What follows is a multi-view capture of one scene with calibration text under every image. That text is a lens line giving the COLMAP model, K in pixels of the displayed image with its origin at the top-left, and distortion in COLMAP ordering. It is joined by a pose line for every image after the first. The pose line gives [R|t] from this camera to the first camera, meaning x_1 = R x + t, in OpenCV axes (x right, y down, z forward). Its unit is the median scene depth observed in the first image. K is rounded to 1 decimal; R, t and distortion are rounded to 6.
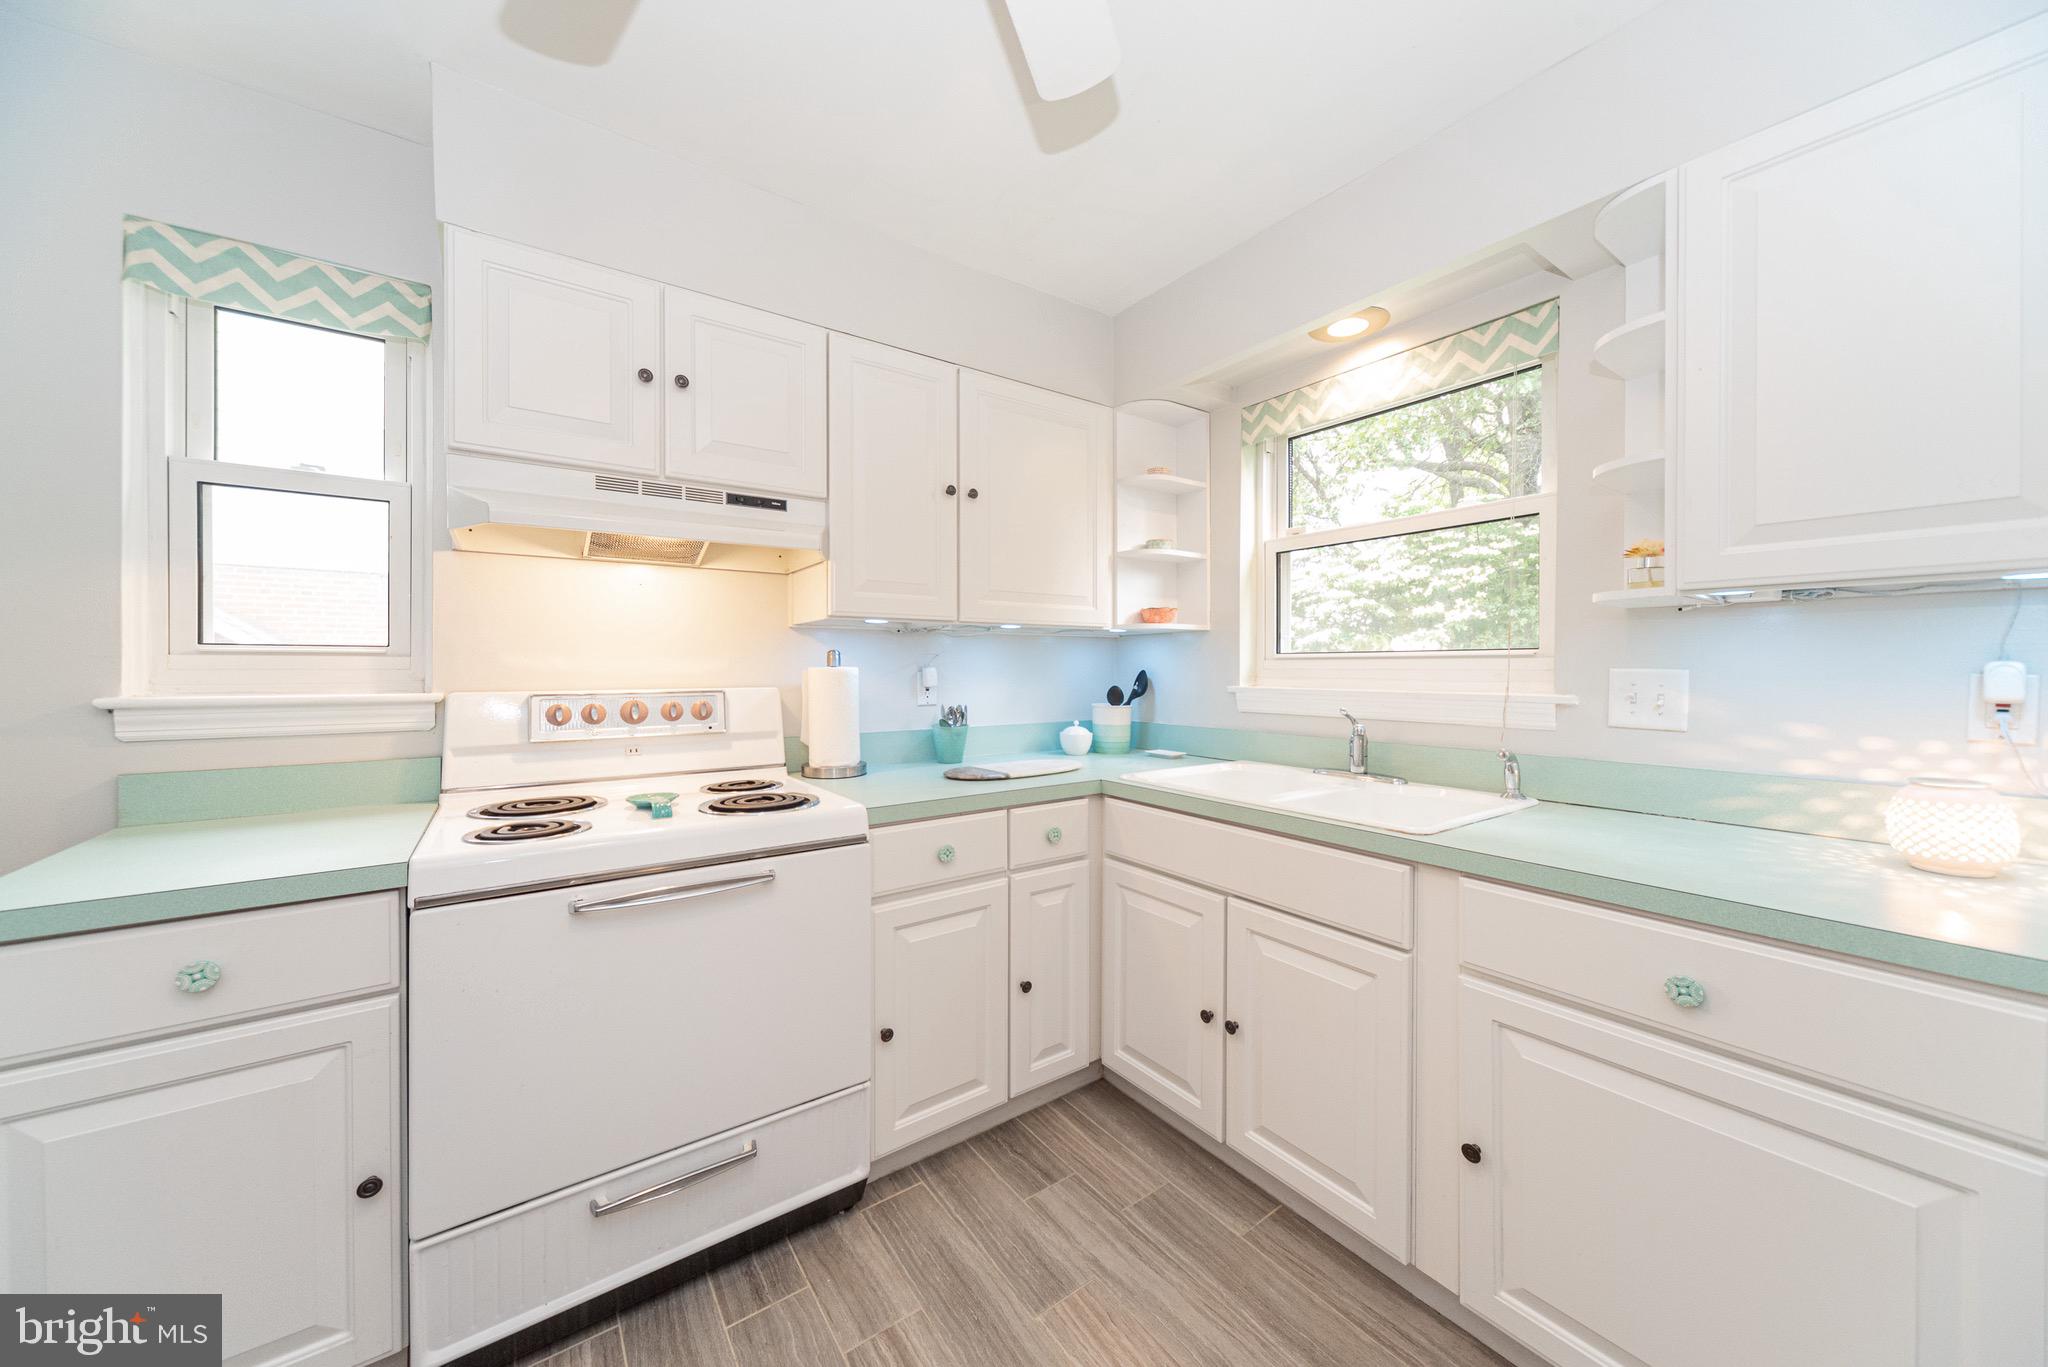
lens RADIAL K [[722.3, 0, 1080.9], [0, 722.3, 649.3], [0, 0, 1]] dist [-0.001167, 0.000374]
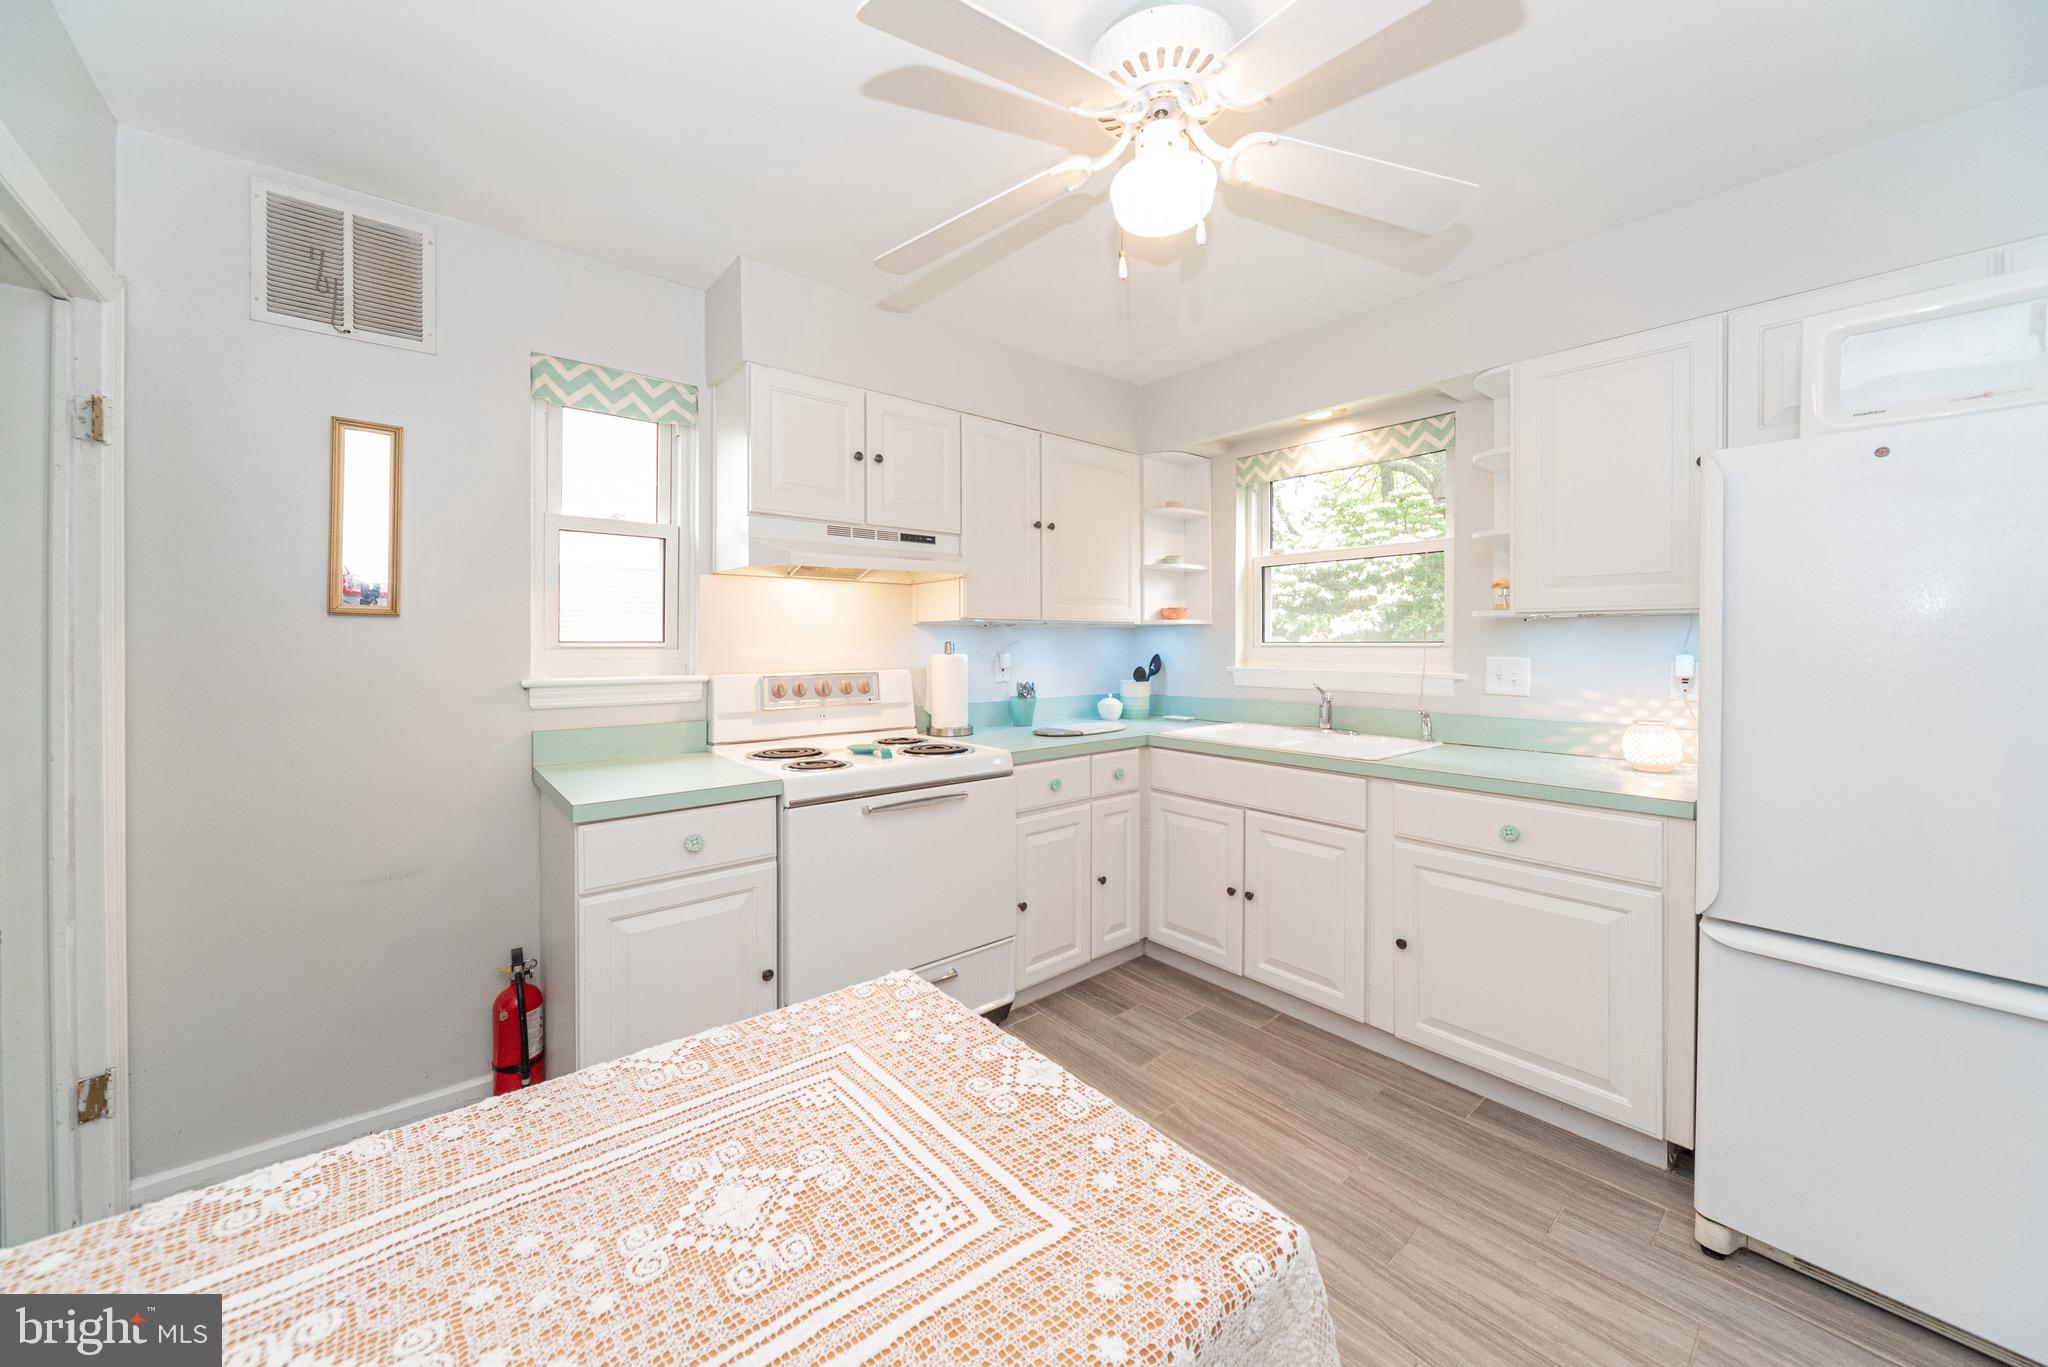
lens RADIAL K [[734.4, 0, 1090.6], [0, 734.4, 616.1], [0, 0, 1]] dist [-0.002461, -0.000270]
pose [[0.995332, 0.003935, 0.096426, -0.266623], [-0.002906, 0.999937, -0.010811, -0.040454], [-0.096463, 0.010480, 0.995281, -0.489723]]
